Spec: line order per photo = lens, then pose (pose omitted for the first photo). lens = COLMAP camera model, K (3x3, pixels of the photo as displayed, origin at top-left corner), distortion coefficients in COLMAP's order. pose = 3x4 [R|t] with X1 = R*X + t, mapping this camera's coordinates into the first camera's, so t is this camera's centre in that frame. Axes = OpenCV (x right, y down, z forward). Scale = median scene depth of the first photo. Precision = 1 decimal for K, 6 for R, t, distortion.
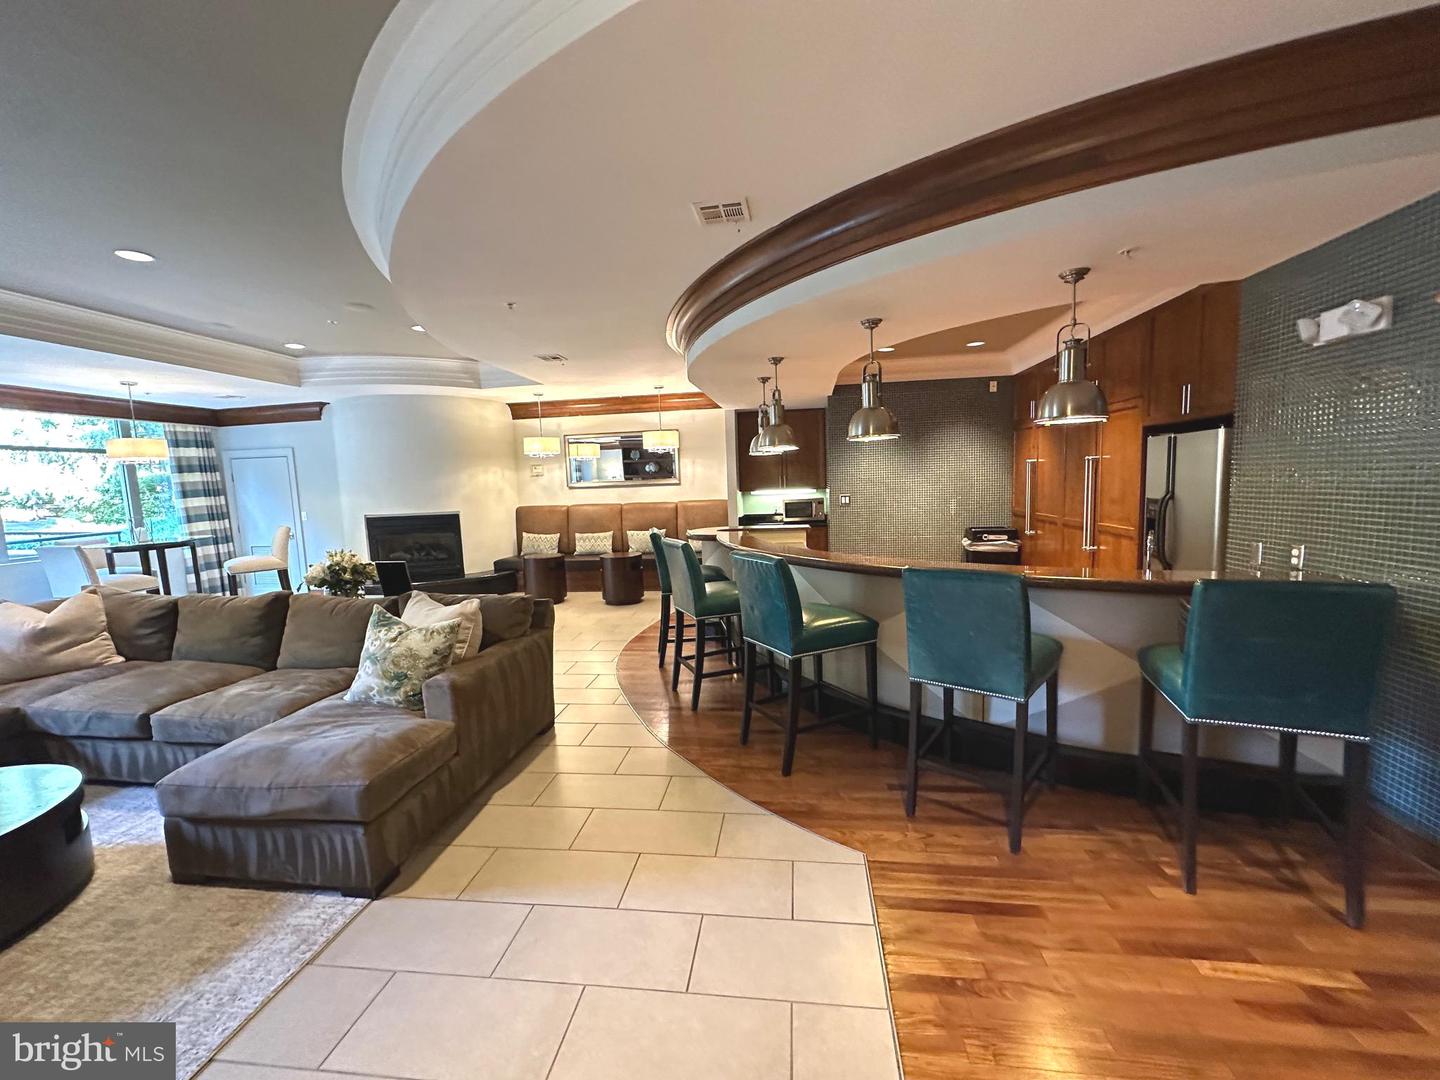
lens RADIAL K [[577.2, 0, 716.3], [0, 577.2, 542.3], [0, 0, 1]] dist [0.003071, 0.000427]
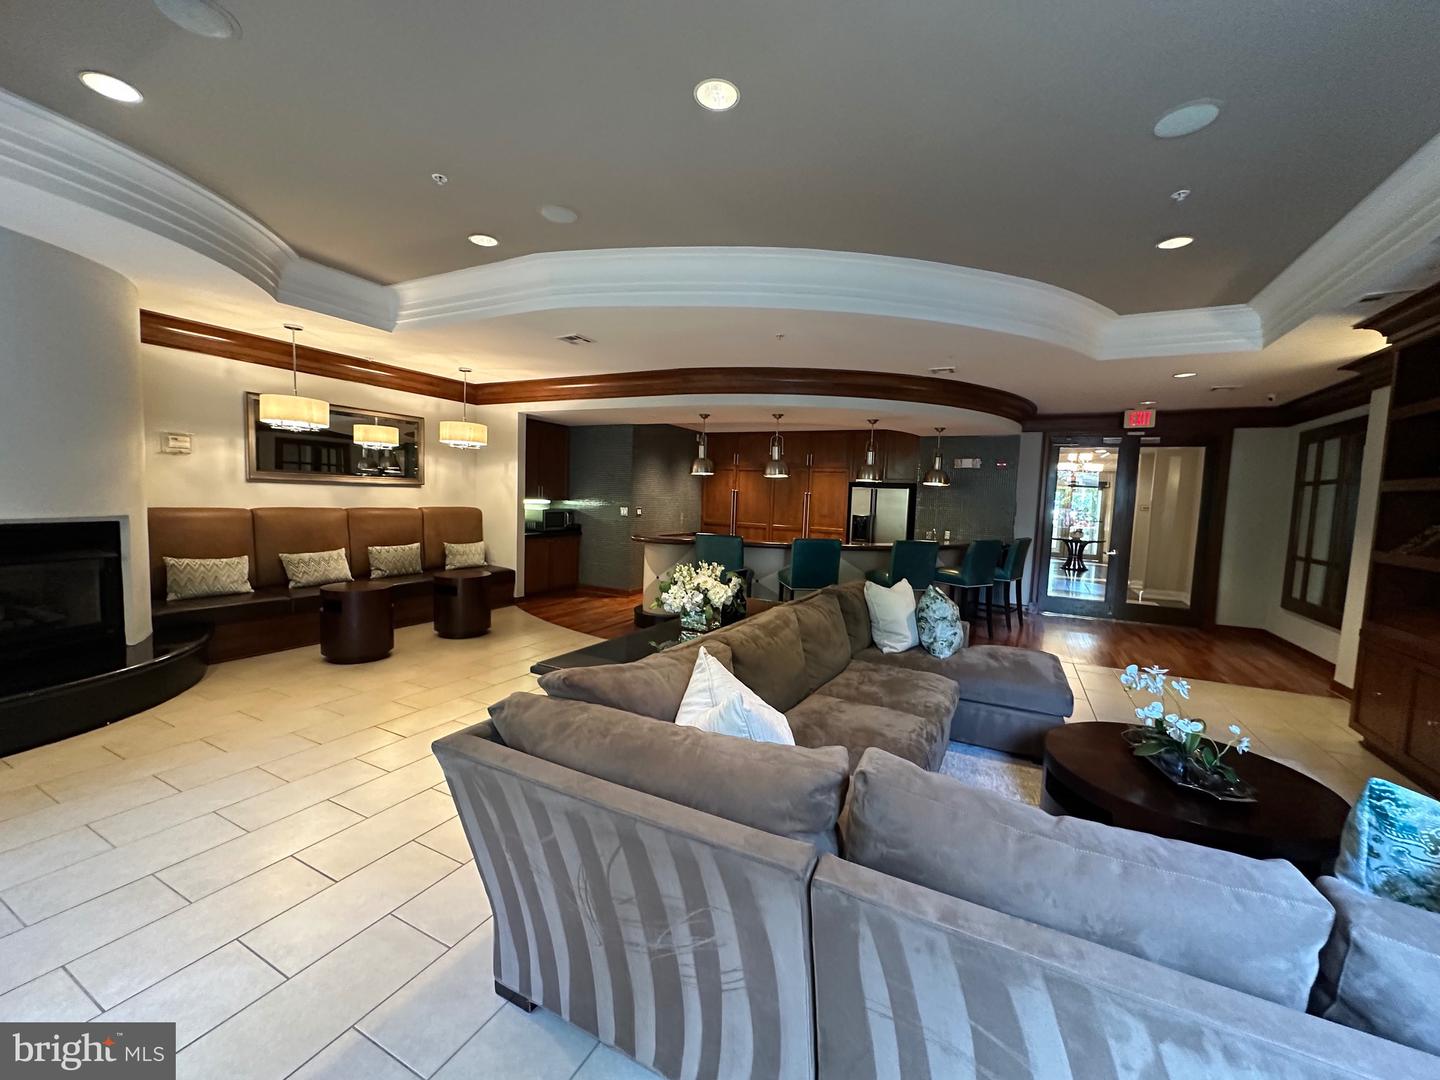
lens RADIAL K [[577.2, 0, 716.3], [0, 577.2, 542.3], [0, 0, 1]] dist [0.003071, 0.000427]
pose [[0.320182, -0.026027, 0.946999, -0.700662], [0.054250, 0.998486, 0.009100, -0.008543], [-0.945802, 0.048461, 0.321109, 0.363560]]
